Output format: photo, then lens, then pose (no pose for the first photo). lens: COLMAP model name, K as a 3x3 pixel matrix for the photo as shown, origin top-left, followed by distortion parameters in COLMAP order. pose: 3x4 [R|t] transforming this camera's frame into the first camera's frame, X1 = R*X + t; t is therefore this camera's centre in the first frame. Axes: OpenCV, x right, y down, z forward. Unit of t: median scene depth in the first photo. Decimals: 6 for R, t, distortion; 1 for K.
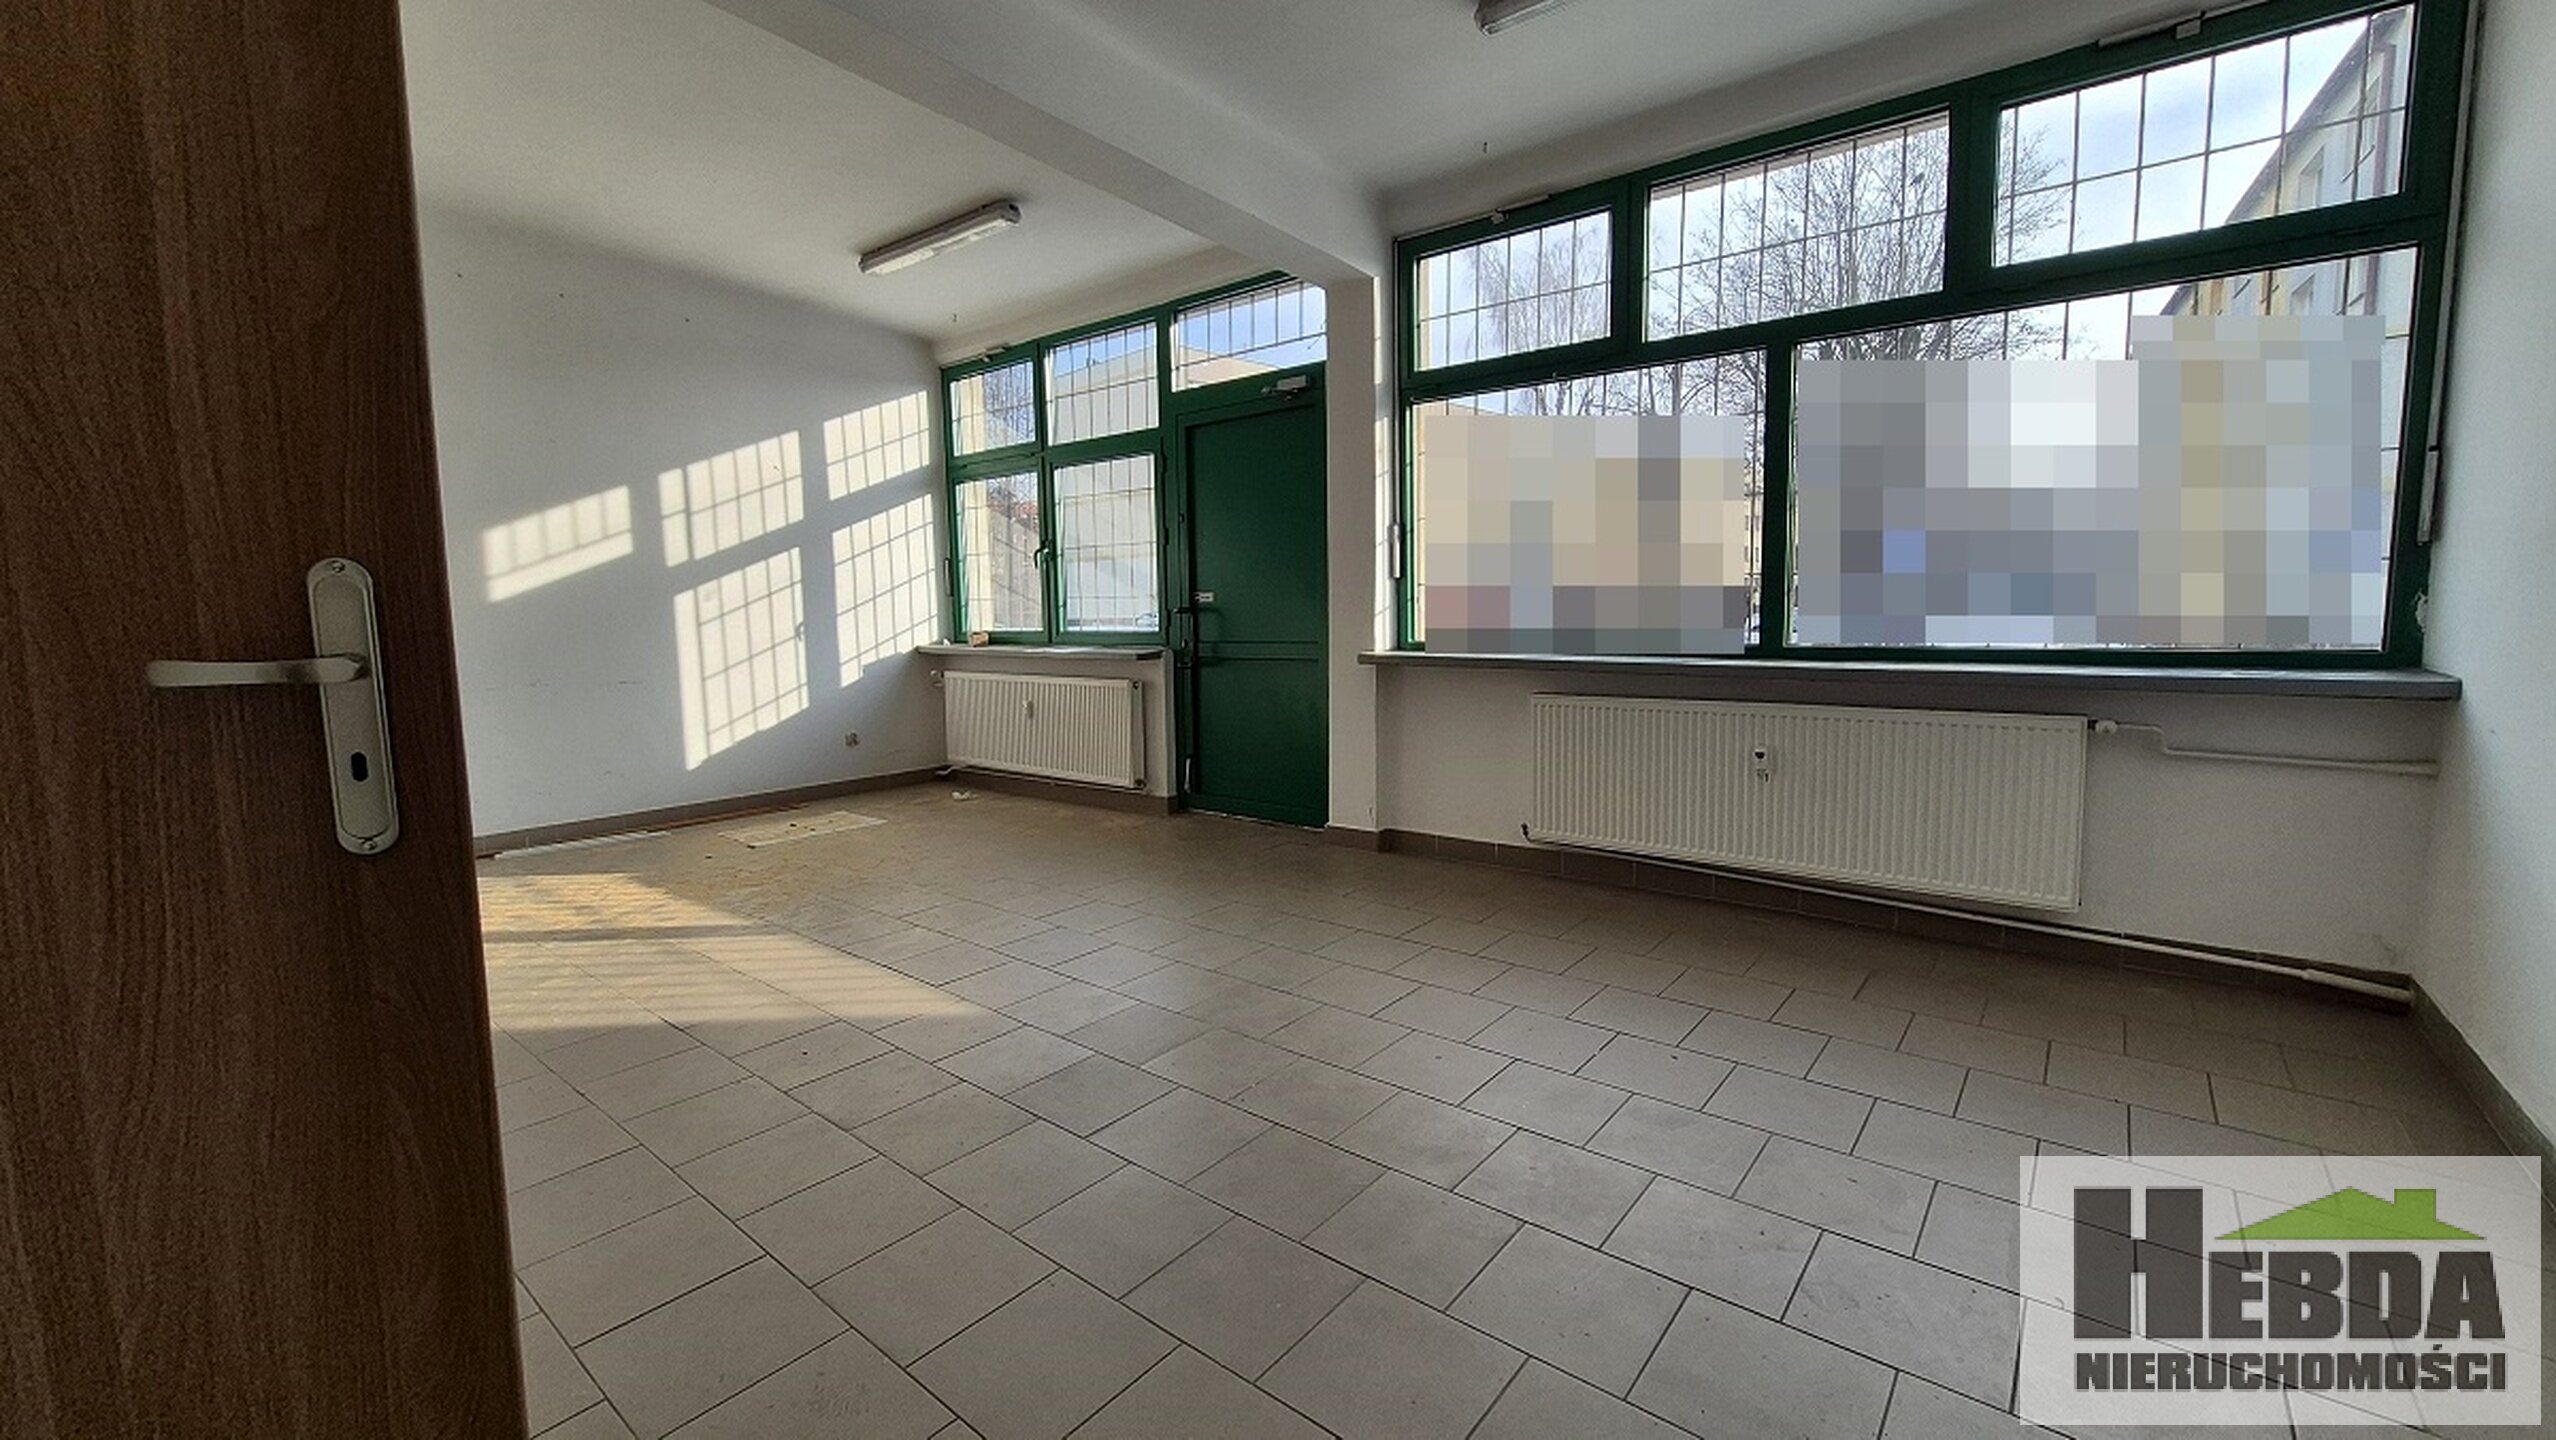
lens RADIAL K [[1003.3, 0, 1296.0], [0, 1003.3, 692.4], [0, 0, 1]] dist [0.002750, 0.000163]
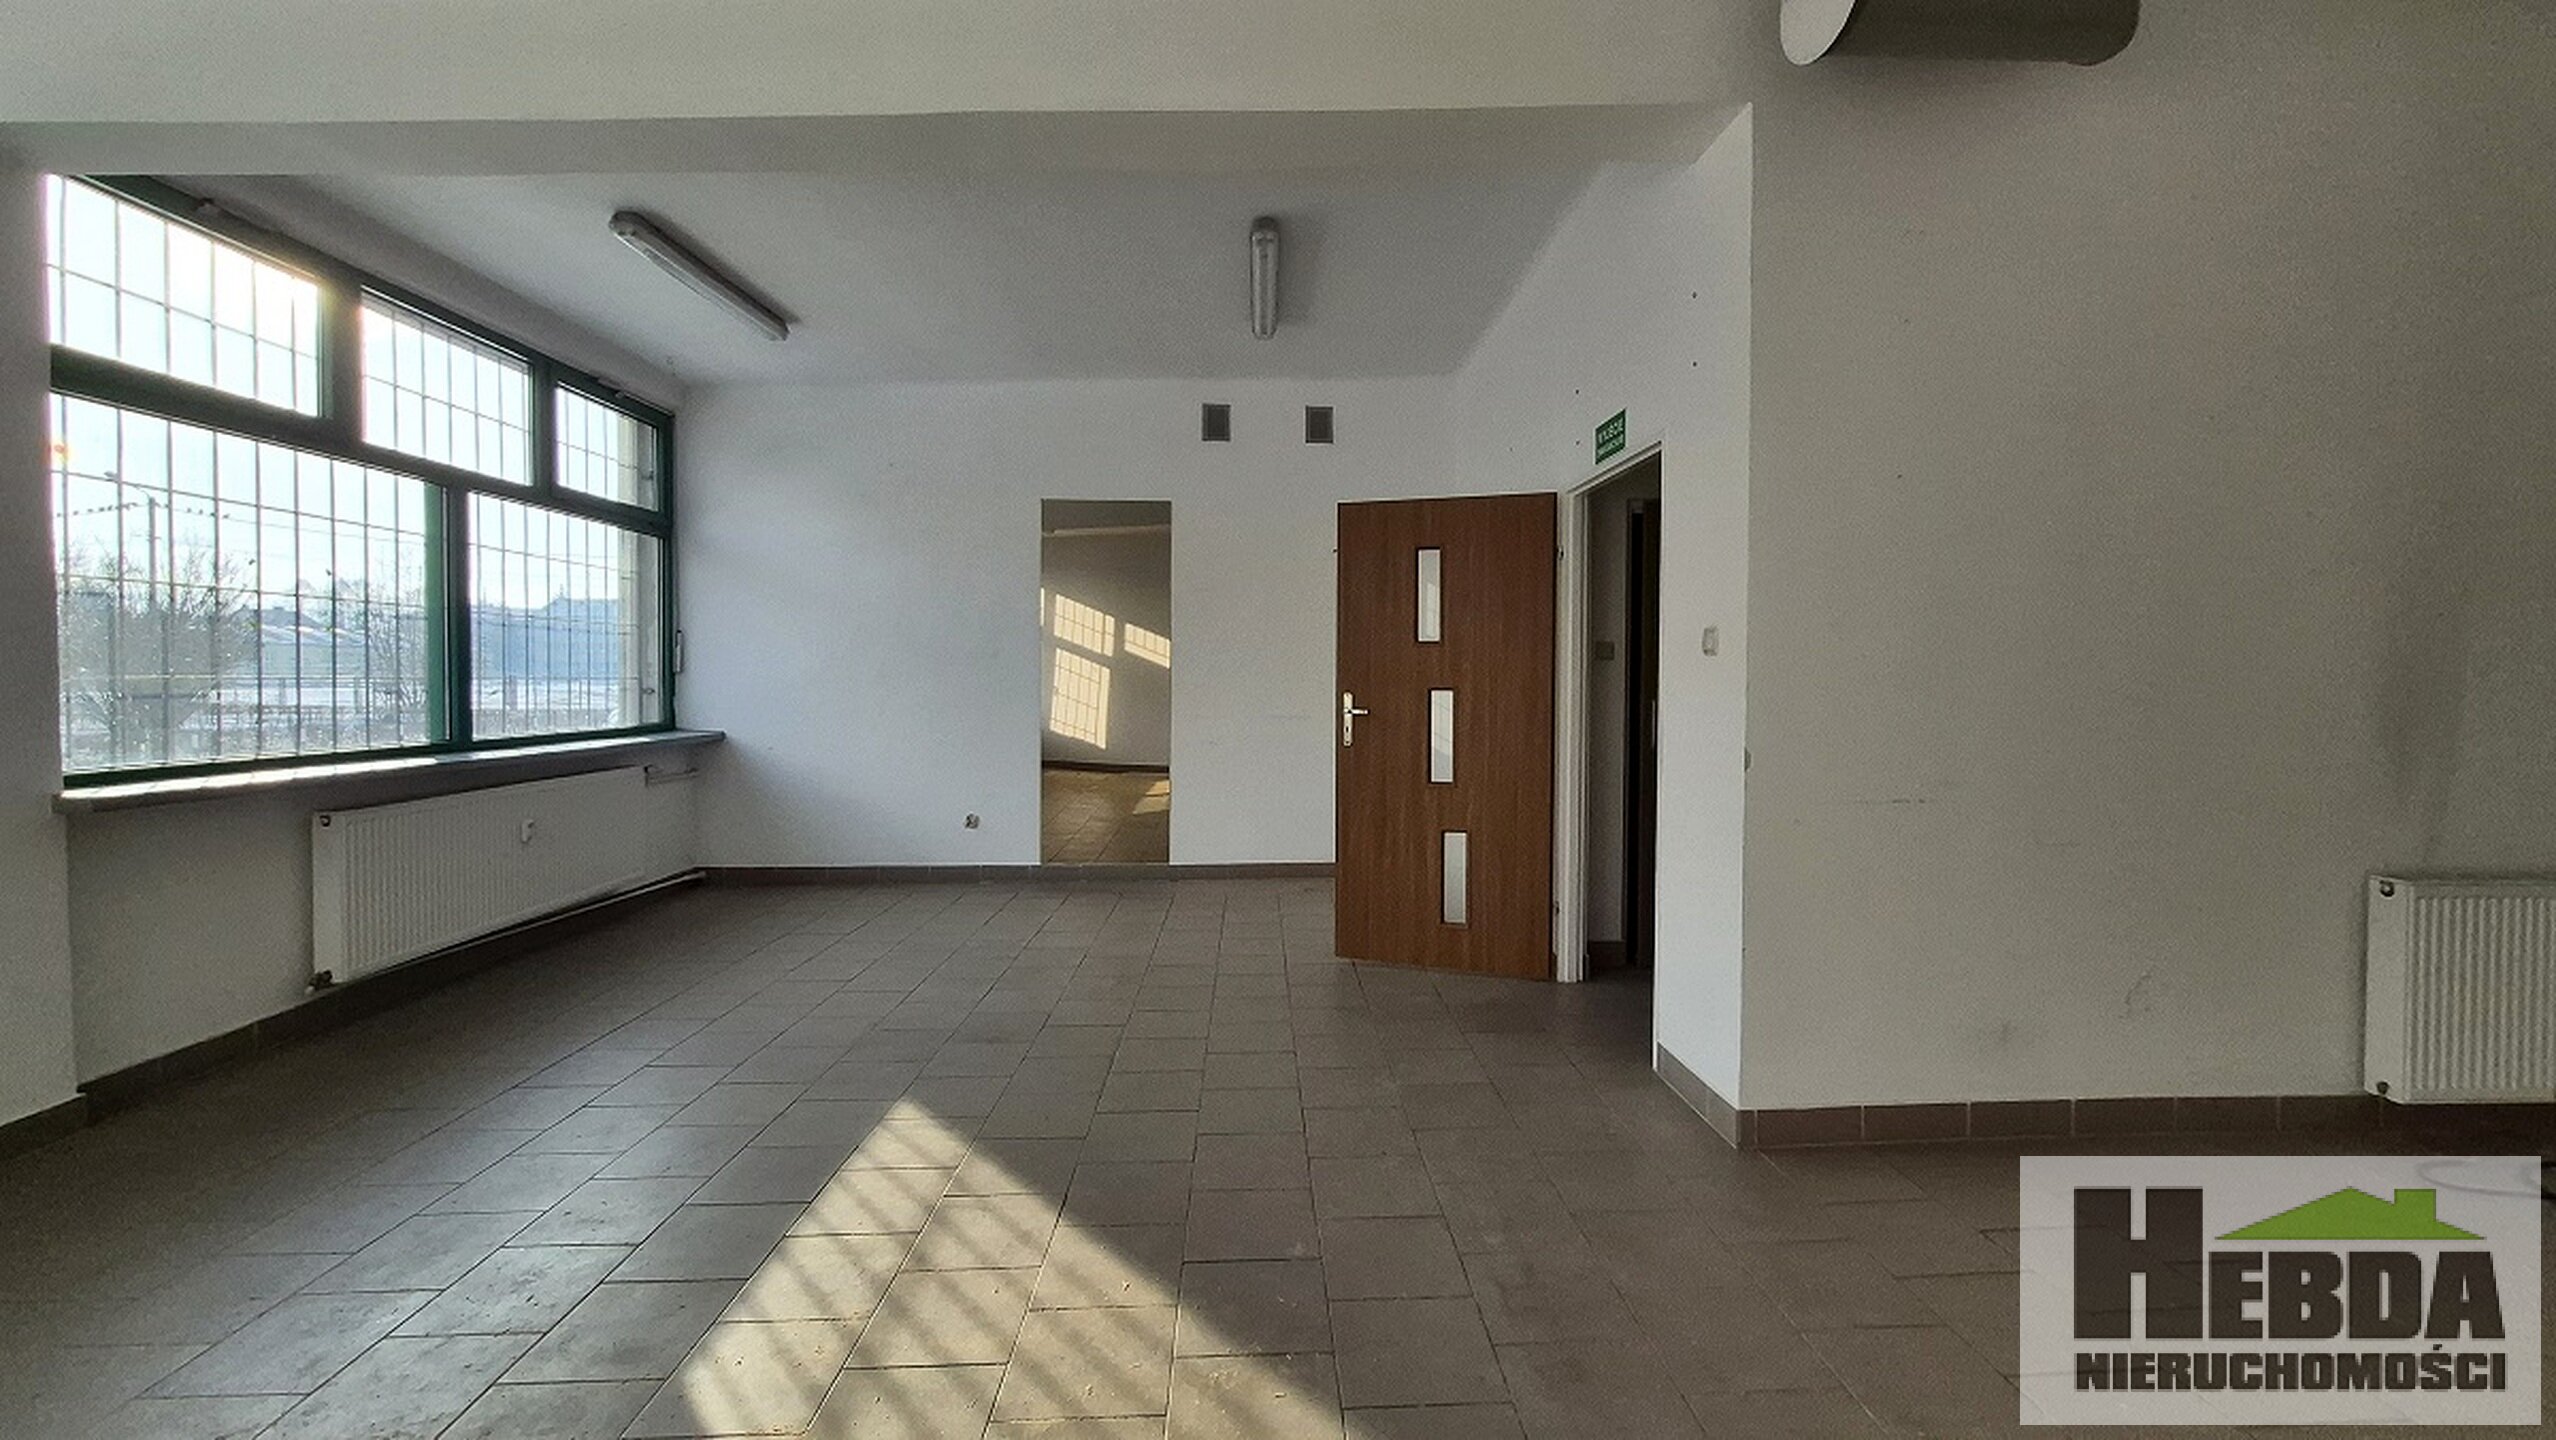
lens RADIAL K [[1024.4, 0, 1272.3], [0, 1024.4, 712.7], [0, 0, 1]] dist [0.009094, 0.000010]
pose [[-0.632227, -0.012293, 0.774685, -0.696713], [0.078704, 0.993683, 0.079998, -0.066640], [-0.770775, 0.111548, -0.627266, 0.679003]]
